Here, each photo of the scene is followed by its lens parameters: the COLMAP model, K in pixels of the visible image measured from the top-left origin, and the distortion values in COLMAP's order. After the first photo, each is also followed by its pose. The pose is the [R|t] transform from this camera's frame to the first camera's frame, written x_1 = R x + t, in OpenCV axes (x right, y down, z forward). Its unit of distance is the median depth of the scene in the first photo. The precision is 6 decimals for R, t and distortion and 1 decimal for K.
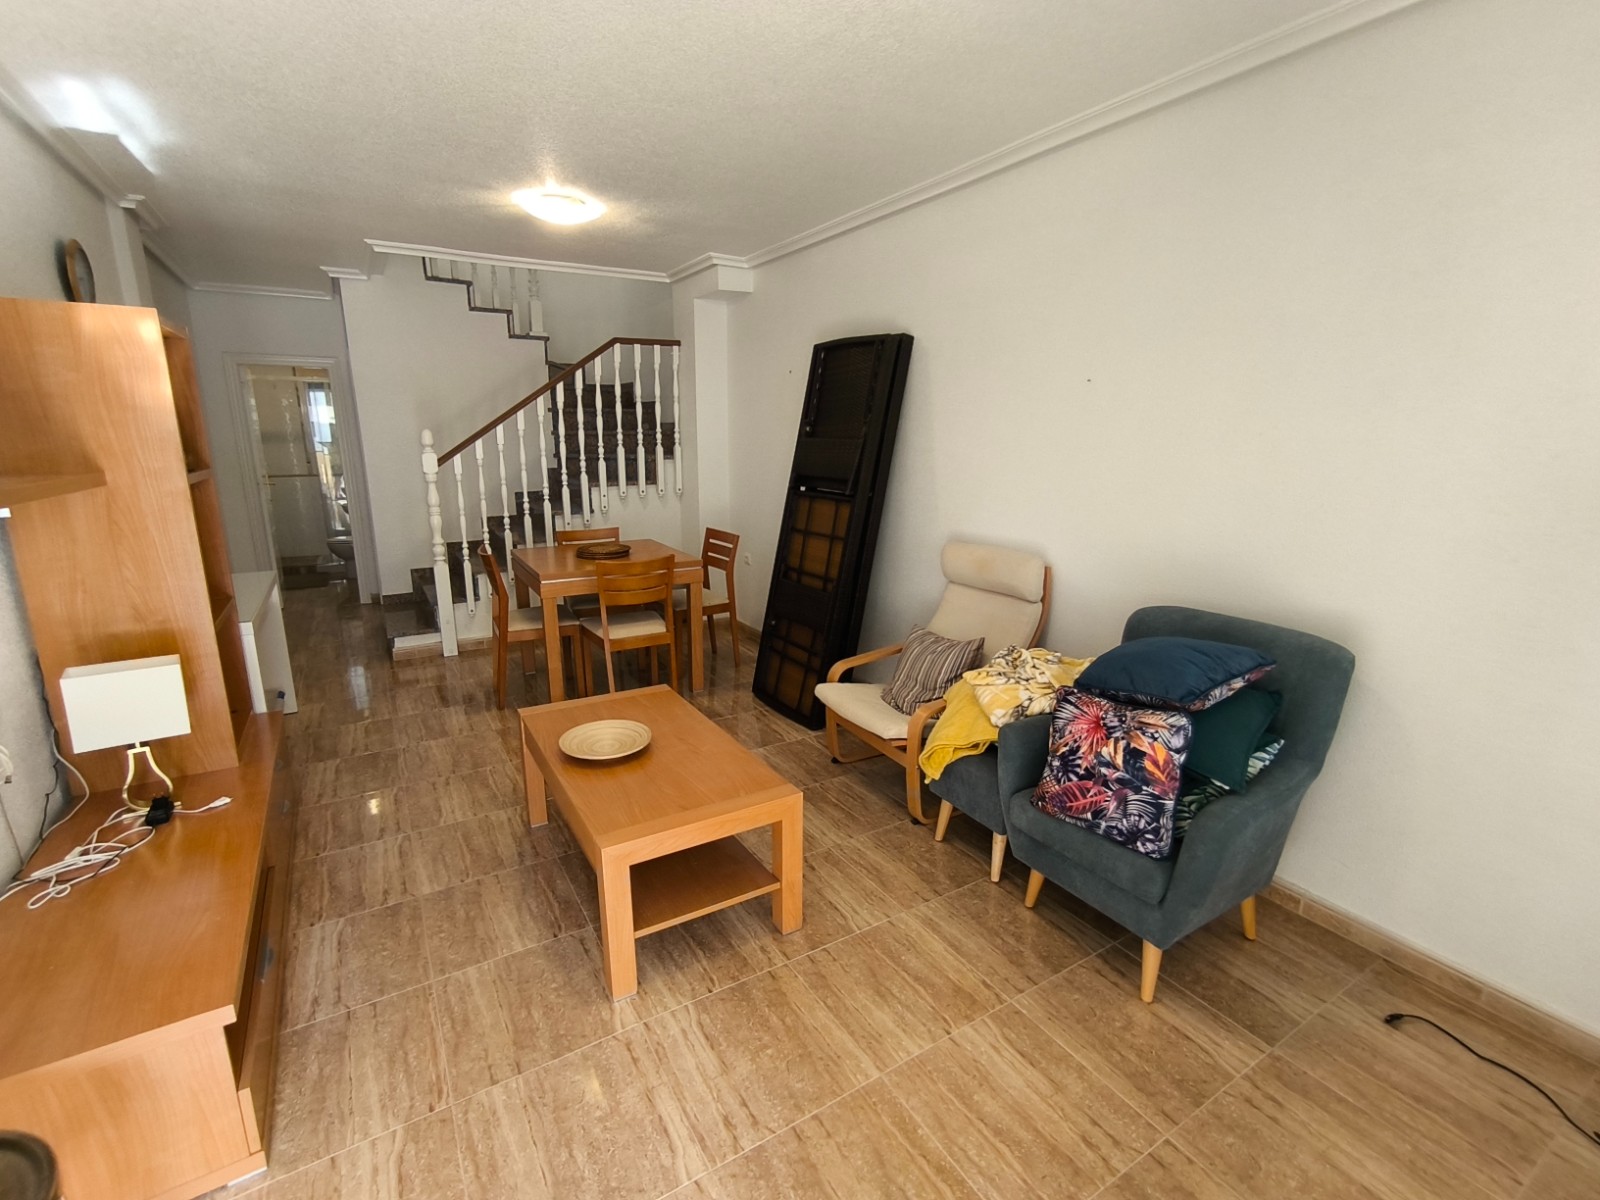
lens RADIAL K [[726.6, 0, 794.7], [0, 726.6, 605.4], [0, 0, 1]] dist [-0.002746, 0.001230]
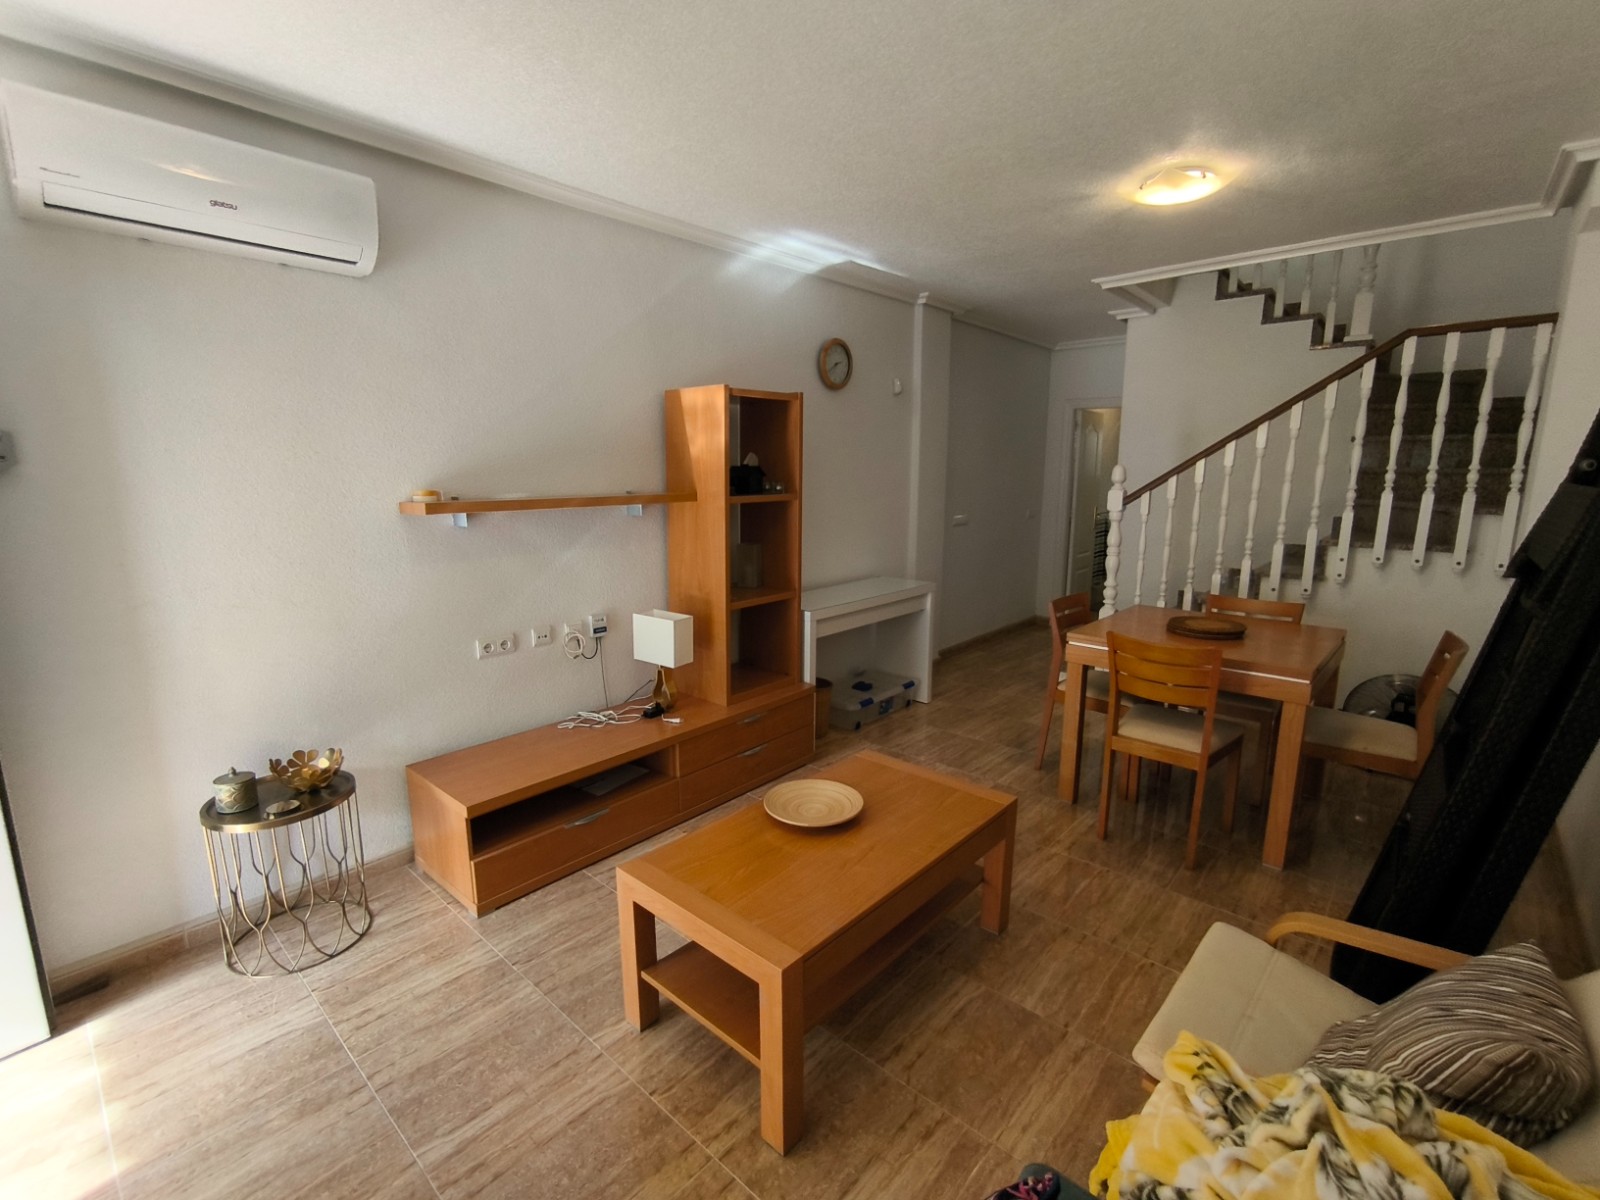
lens RADIAL K [[726.6, 0, 790.0], [0, 726.6, 604.6], [0, 0, 1]] dist [-0.002746, 0.001230]
pose [[0.286205, 0.174812, -0.942087, 0.519186], [-0.226762, 0.967643, 0.110664, -0.138424], [0.930949, 0.181957, 0.316585, 0.610897]]
